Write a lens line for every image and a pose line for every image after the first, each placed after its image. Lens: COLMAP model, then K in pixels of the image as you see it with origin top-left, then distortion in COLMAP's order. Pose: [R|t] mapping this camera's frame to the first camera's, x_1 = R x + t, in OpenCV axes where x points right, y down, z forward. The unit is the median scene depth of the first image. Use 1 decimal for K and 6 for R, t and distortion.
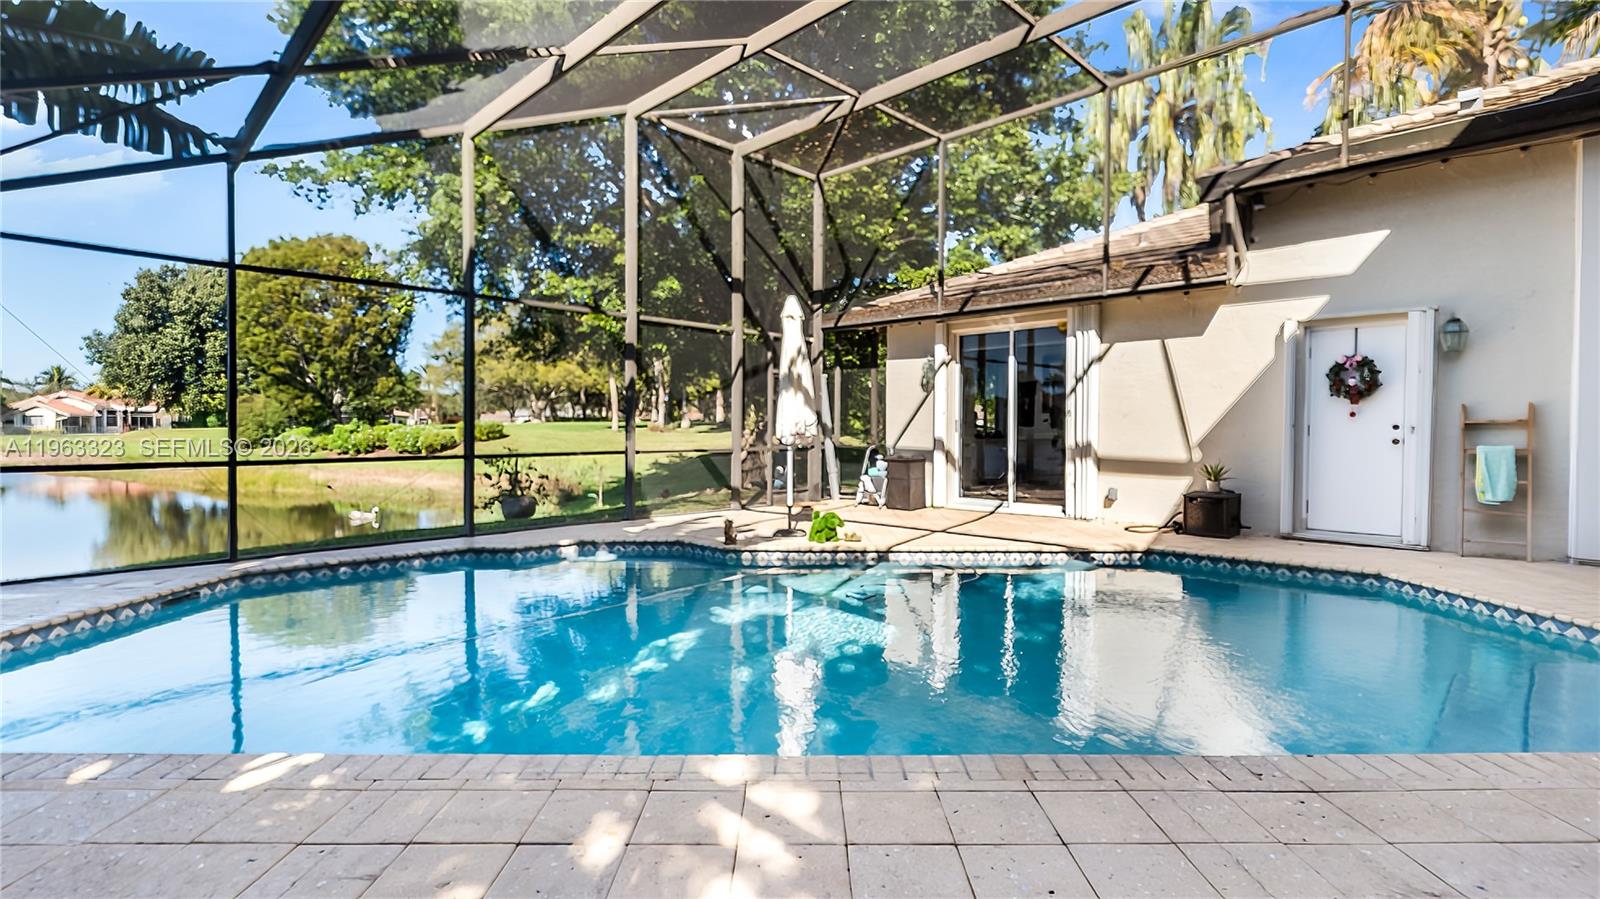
lens RADIAL K [[733.6, 0, 799.2], [0, 733.6, 446.2], [0, 0, 1]] dist [-0.001374, -0.000236]
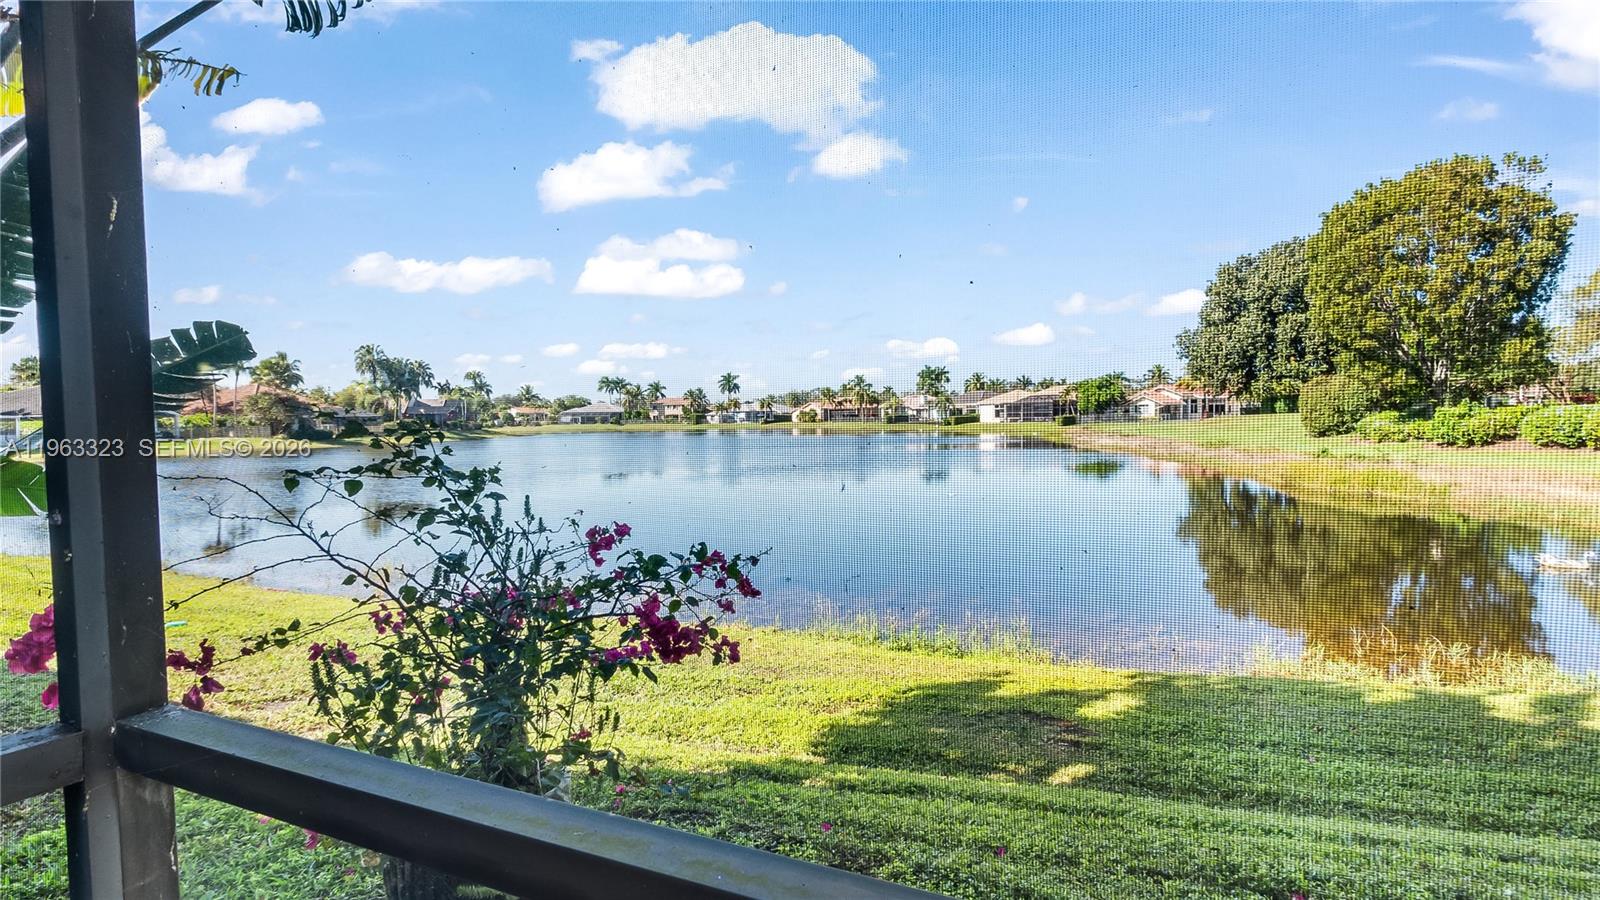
lens RADIAL K [[733.6, 0, 799.2], [0, 733.6, 446.7], [0, 0, 1]] dist [-0.001374, -0.000236]
pose [[0.319703, 0.028775, -0.947081, -0.081975], [-0.008617, 0.999586, 0.027462, -0.002401], [0.947479, -0.000618, 0.319819, 0.082513]]
